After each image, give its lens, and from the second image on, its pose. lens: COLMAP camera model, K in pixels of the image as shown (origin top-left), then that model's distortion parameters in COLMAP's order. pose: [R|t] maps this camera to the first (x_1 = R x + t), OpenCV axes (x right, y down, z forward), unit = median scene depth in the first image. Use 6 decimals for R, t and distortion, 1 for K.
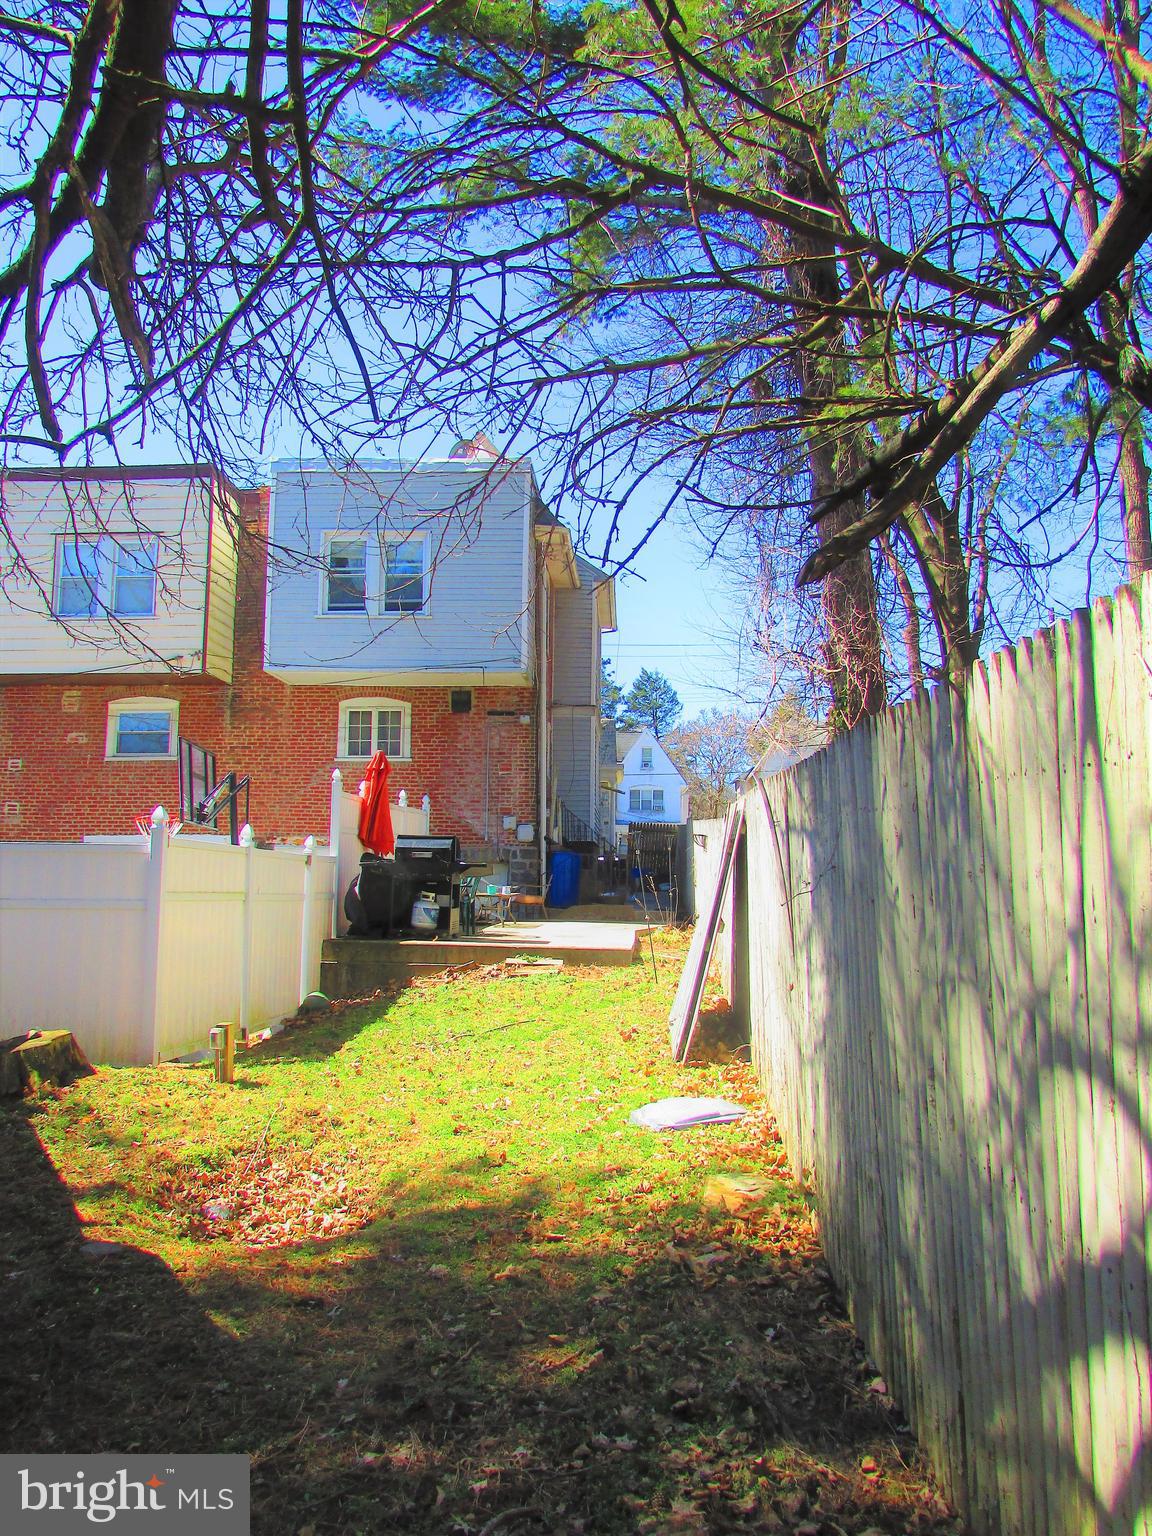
lens RADIAL K [[1089.9, 0, 574.7], [0, 1089.9, 764.3], [0, 0, 1]] dist [0.004002, 0.000394]
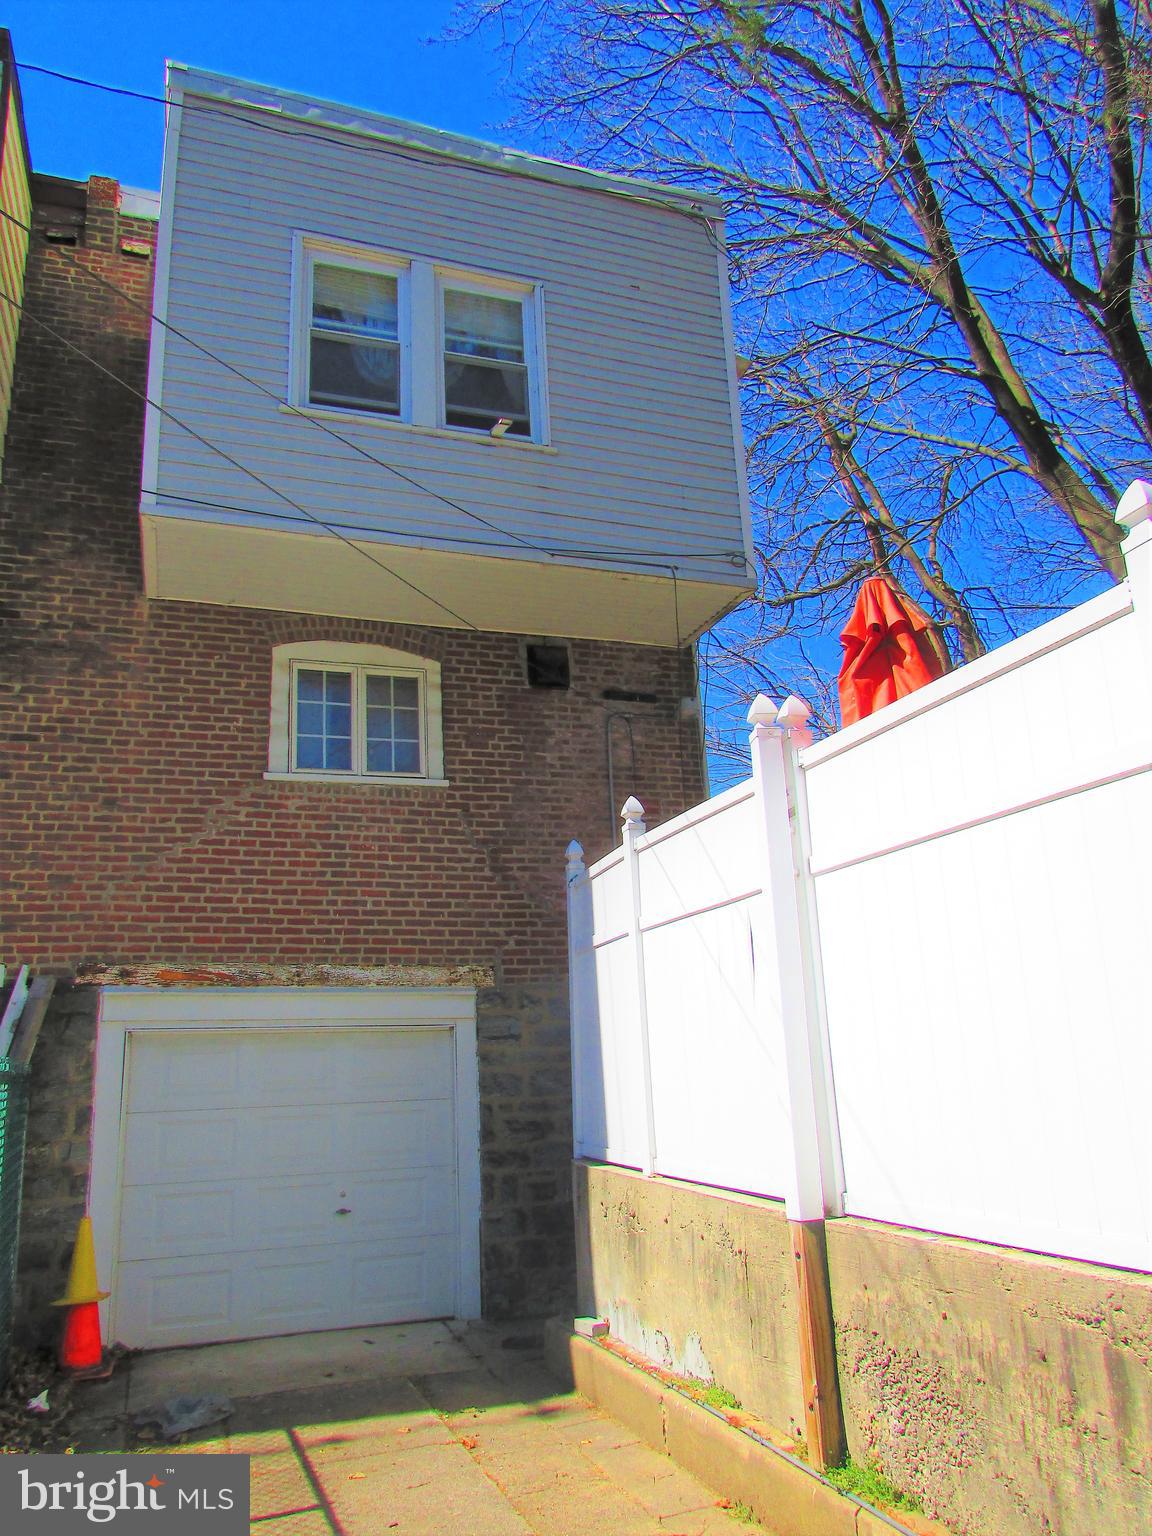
lens RADIAL K [[1089.9, 0, 575.9], [0, 1089.9, 768.4], [0, 0, 1]] dist [0.004002, 0.000394]
pose [[0.927574, 0.050581, 0.370201, -0.263988], [0.003257, 0.989663, -0.143379, 0.053043], [-0.373626, 0.134200, 0.917820, 0.569718]]
